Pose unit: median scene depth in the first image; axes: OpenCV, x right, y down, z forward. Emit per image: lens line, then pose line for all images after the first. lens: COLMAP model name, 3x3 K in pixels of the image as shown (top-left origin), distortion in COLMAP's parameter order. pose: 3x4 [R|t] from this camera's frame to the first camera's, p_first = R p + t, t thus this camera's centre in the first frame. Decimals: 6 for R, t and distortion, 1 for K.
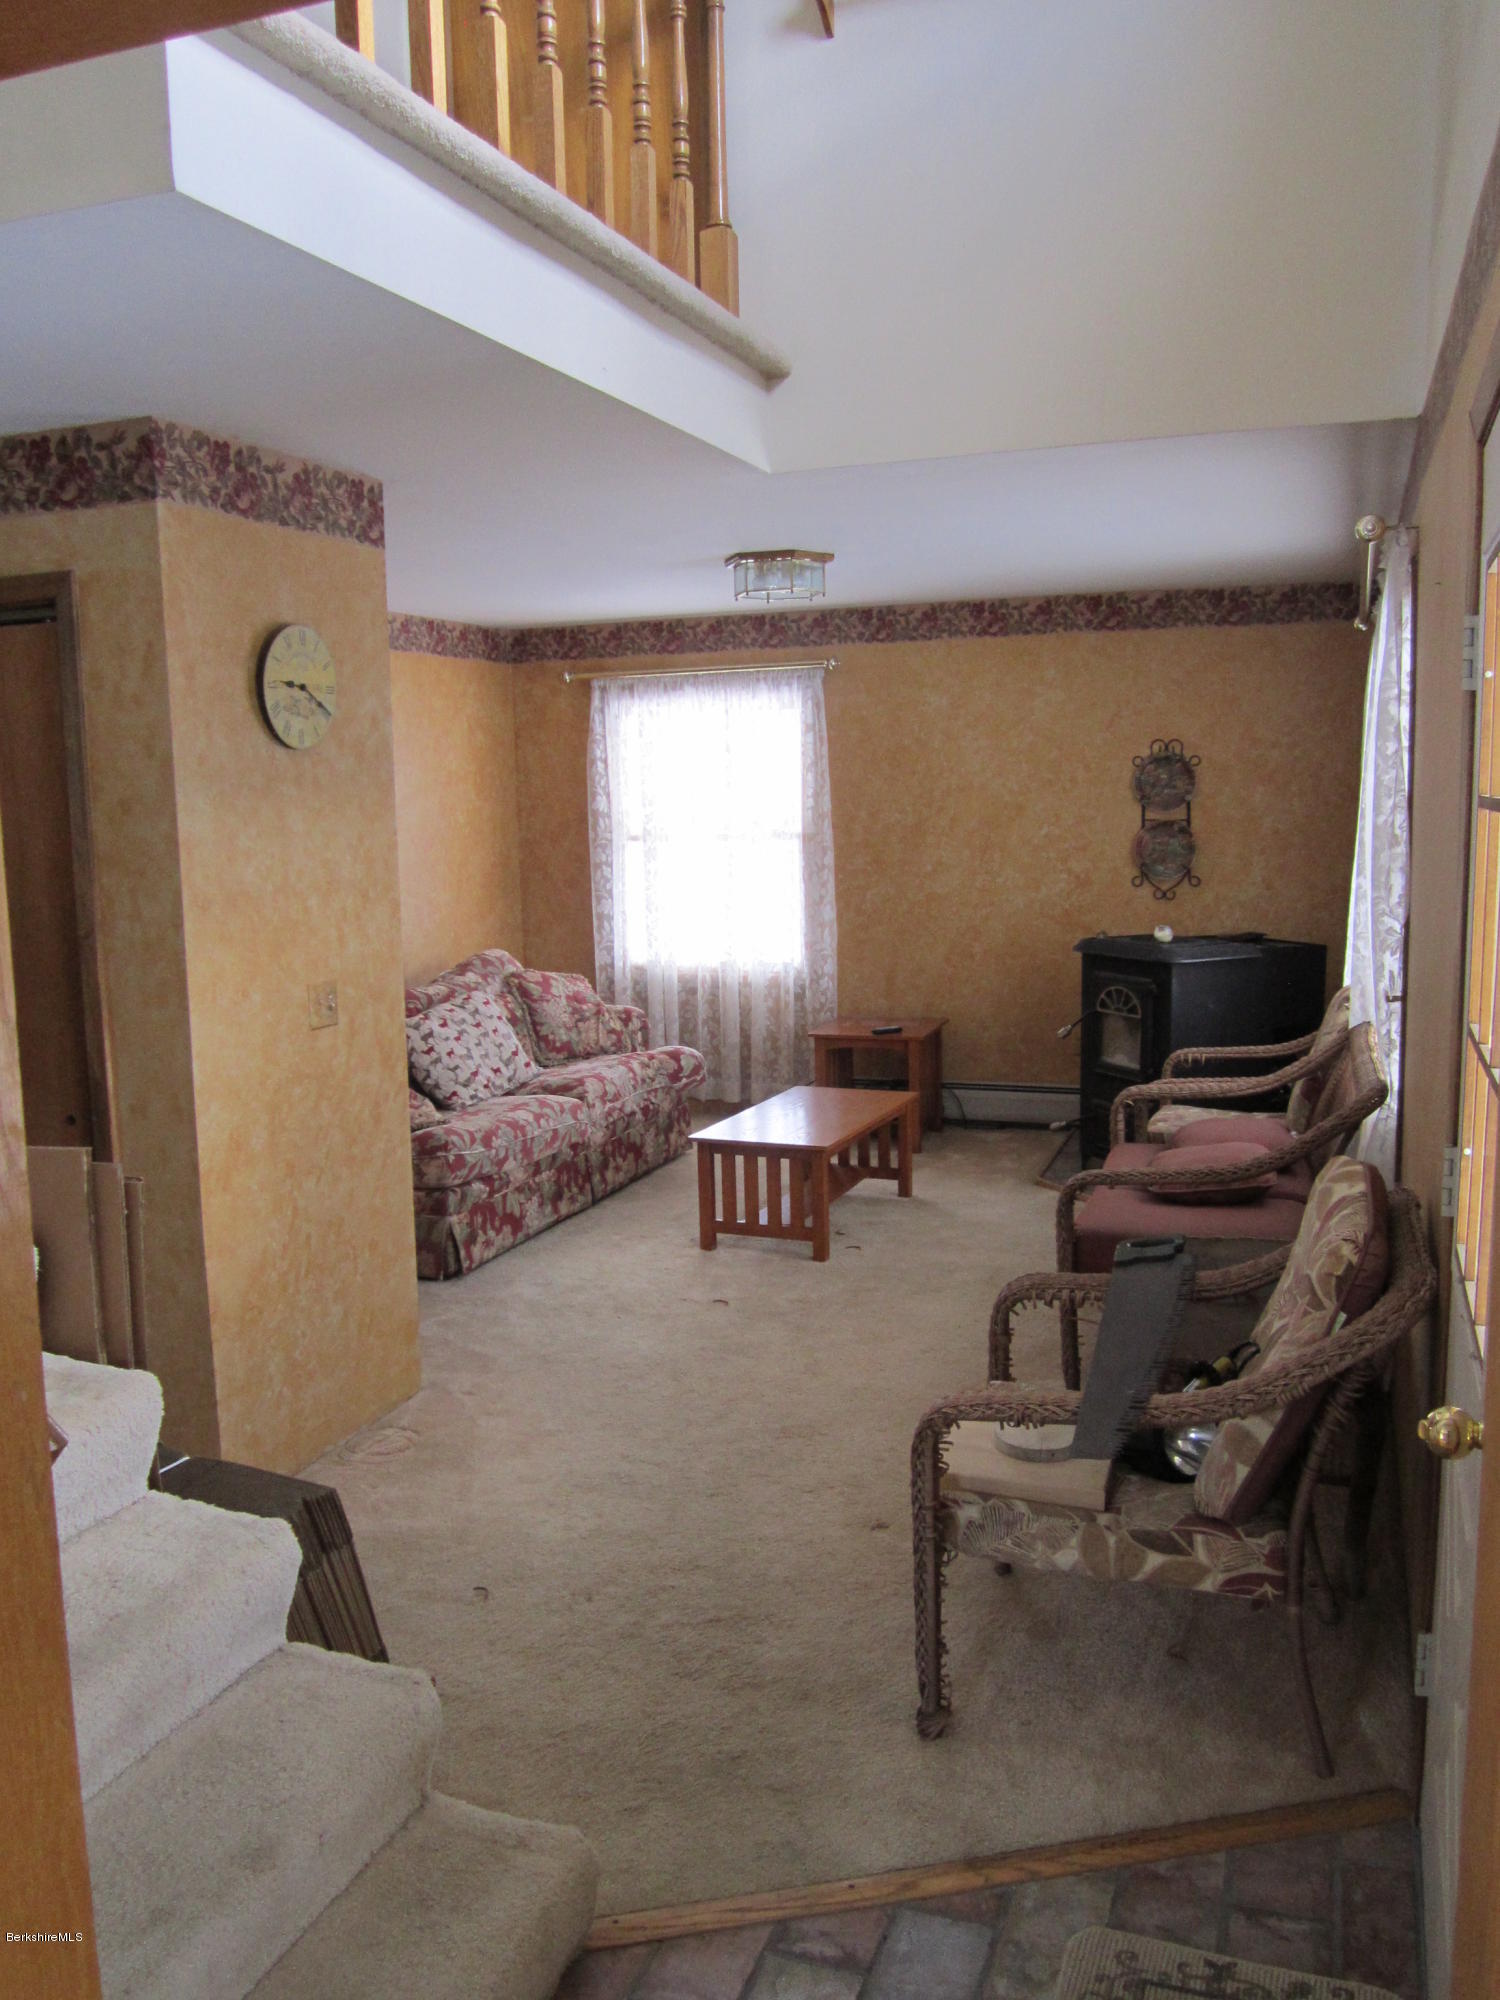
lens RADIAL K [[1643.6, 0, 744.9], [0, 1643.6, 1000.1], [0, 0, 1]] dist [-0.054829, 0.019043]
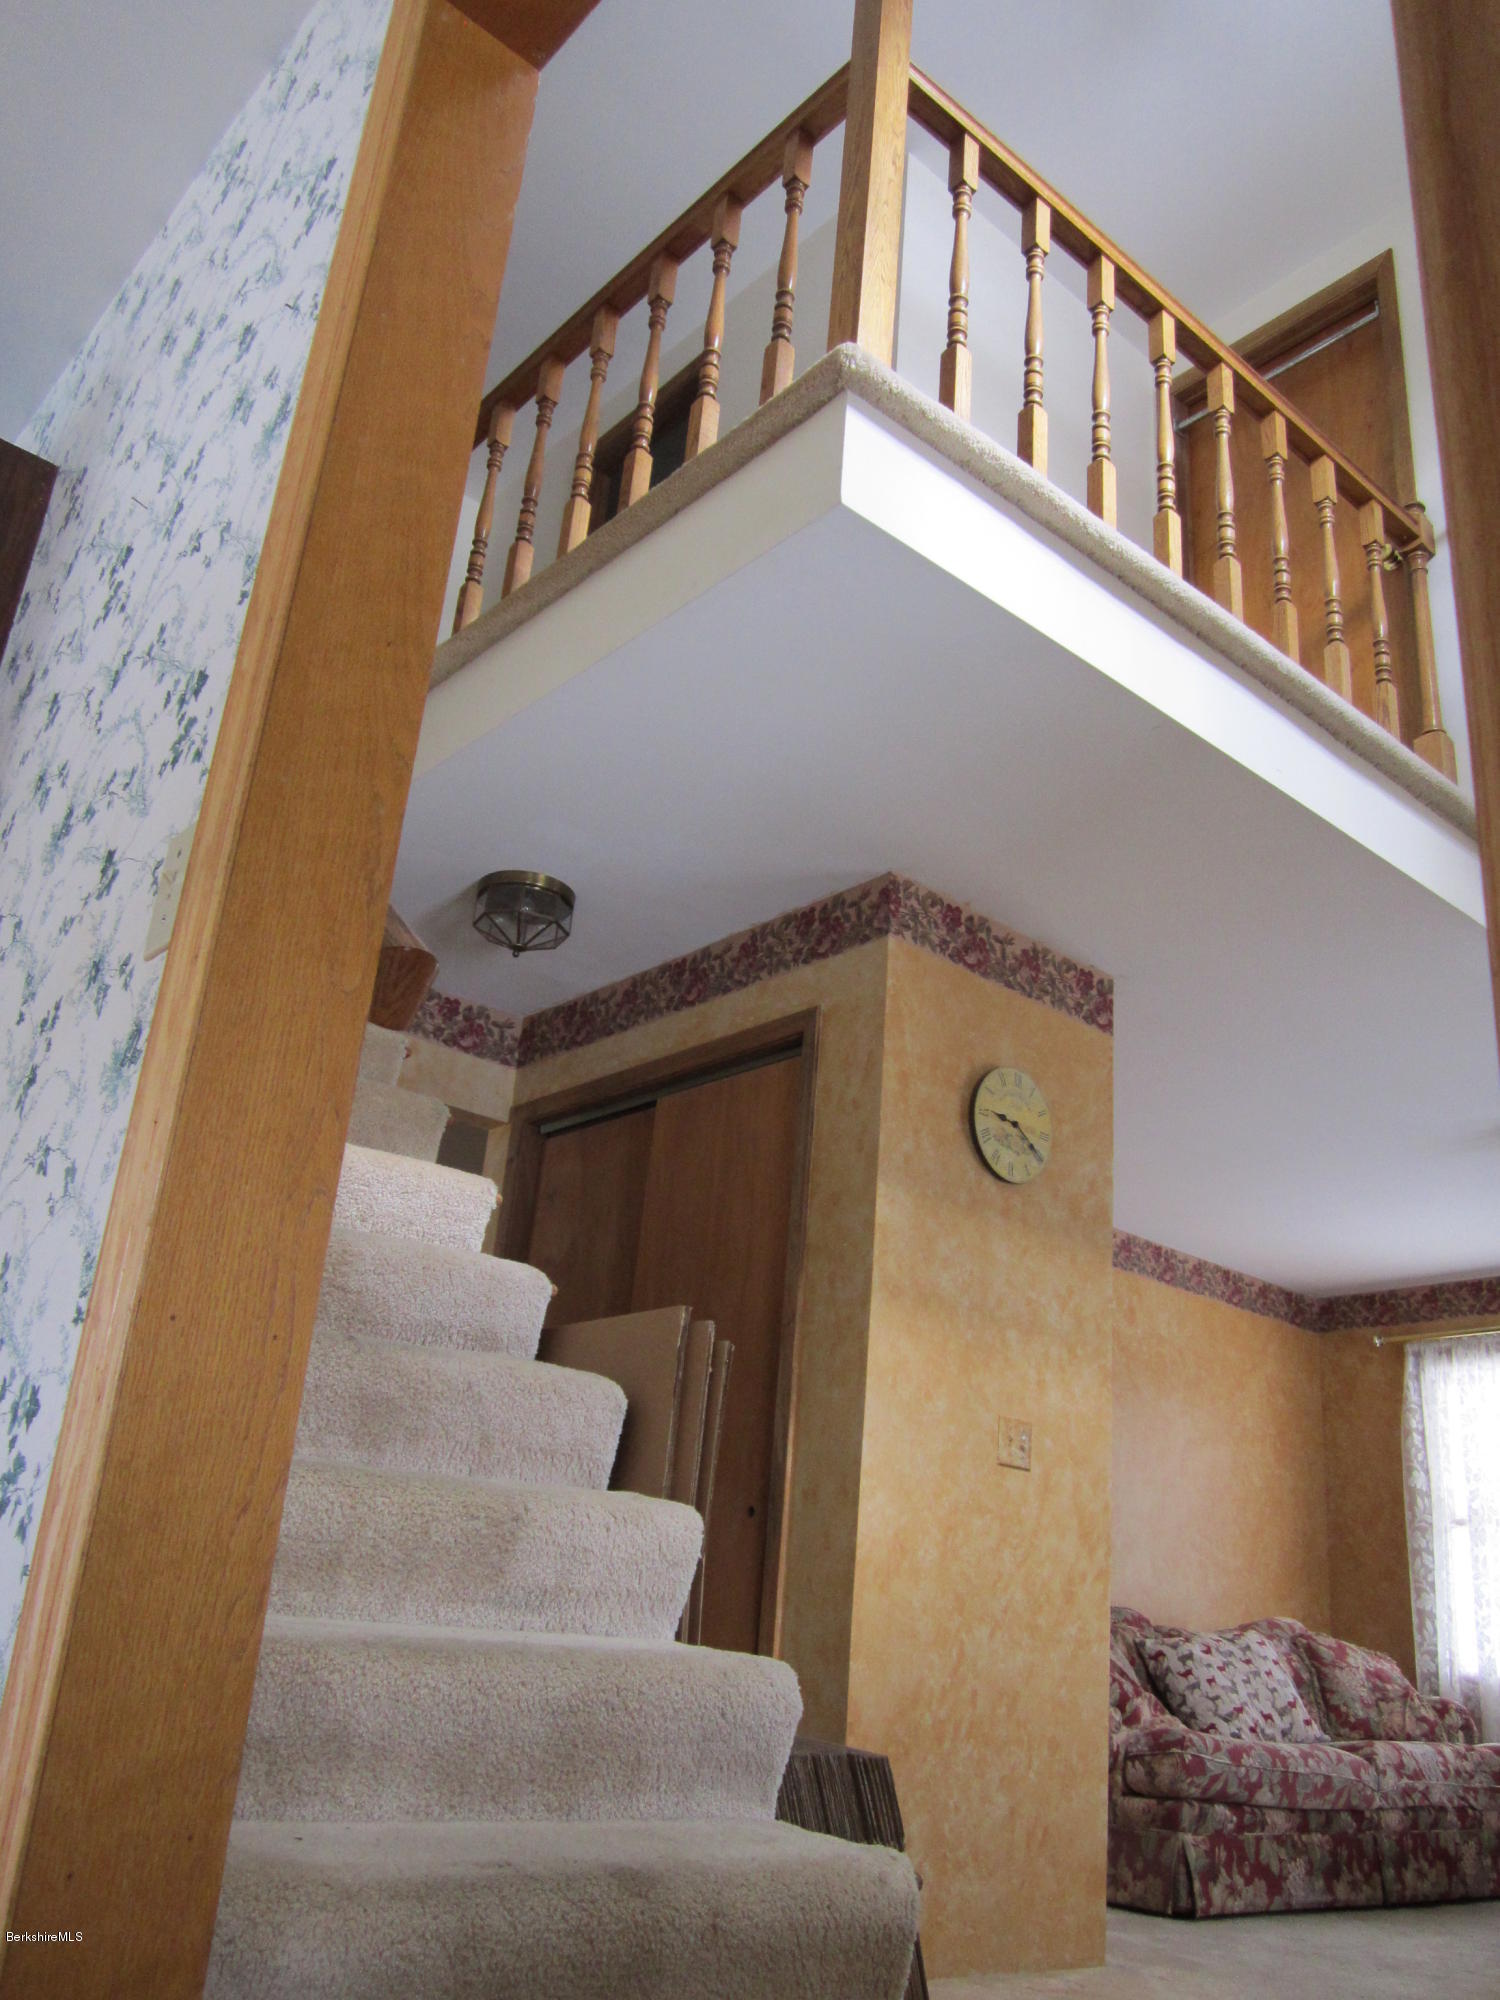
lens RADIAL K [[1643.6, 0, 748.8], [0, 1643.6, 1002.1], [0, 0, 1]] dist [-0.054829, 0.019043]
pose [[0.871259, -0.092144, -0.482096, 0.089505], [-0.160574, 0.874659, -0.457371, 0.230755], [0.463814, 0.475901, 0.747258, 0.083451]]
